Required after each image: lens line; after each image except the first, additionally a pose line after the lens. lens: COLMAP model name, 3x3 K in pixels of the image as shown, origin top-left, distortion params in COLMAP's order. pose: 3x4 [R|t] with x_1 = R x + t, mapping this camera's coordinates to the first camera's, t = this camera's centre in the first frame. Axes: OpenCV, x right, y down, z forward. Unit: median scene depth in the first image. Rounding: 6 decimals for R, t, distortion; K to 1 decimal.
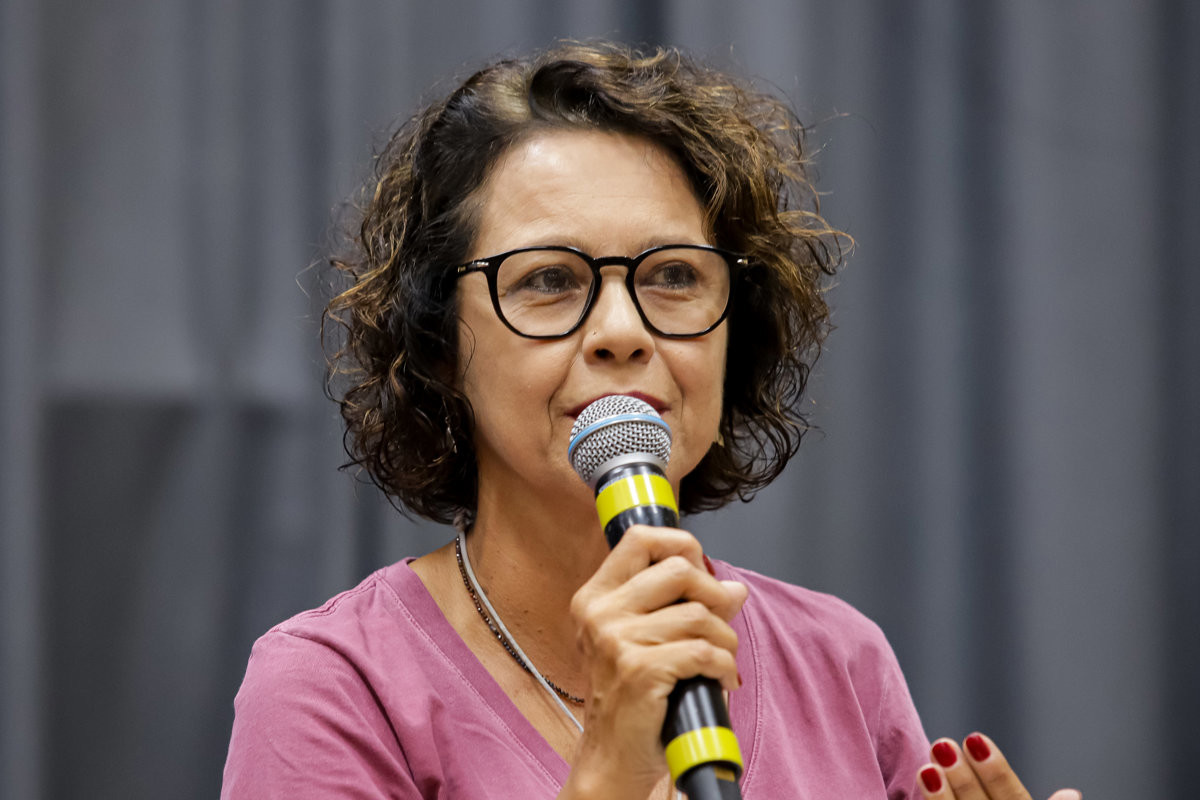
lens RADIAL K [[6947.5, 0, 557.9], [0, 6947.5, 398.5], [0, 0, 1]] dist [-10.838007, -1.725440]
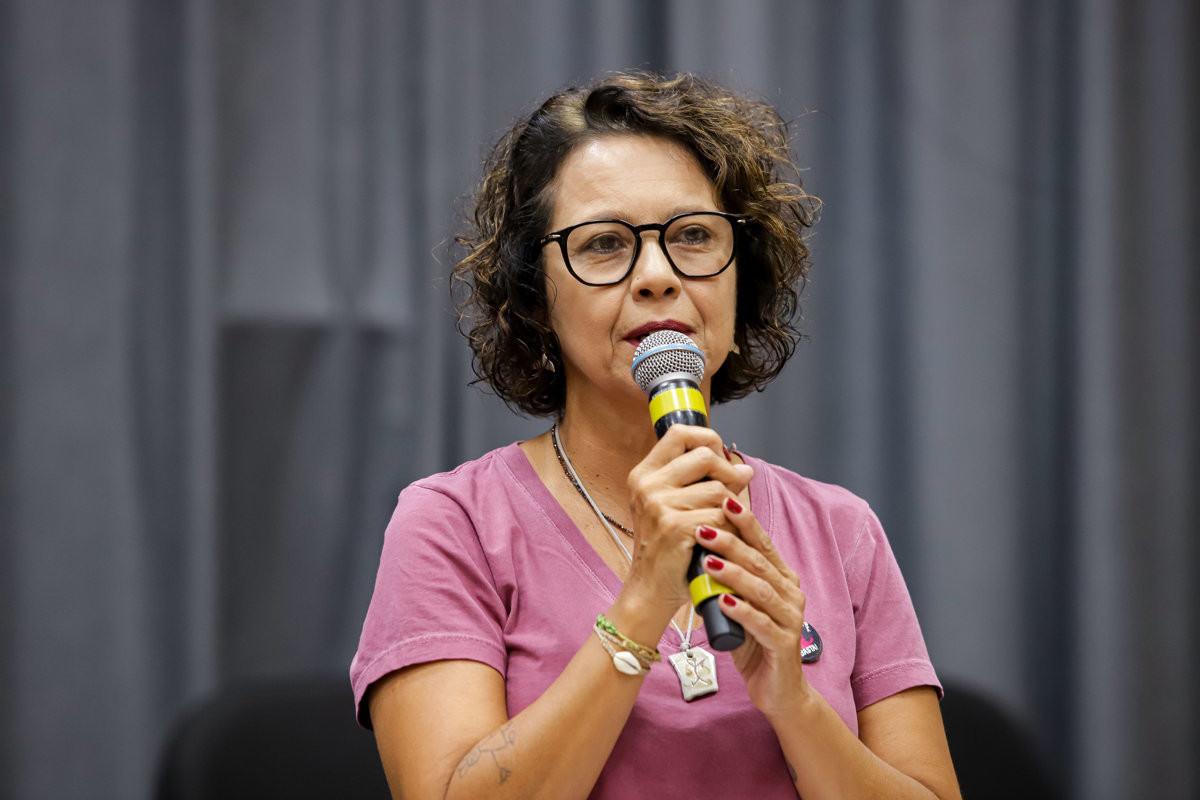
lens RADIAL K [[6953.3, 0, 600.4], [0, 6953.3, 430.8], [0, 0, 1]] dist [-10.949175, 0.217645]
pose [[0.997557, -0.062713, 0.030764, -0.047493], [0.062505, 0.998015, 0.007675, 0.009948], [-0.031185, -0.005734, 0.999497, -0.386634]]
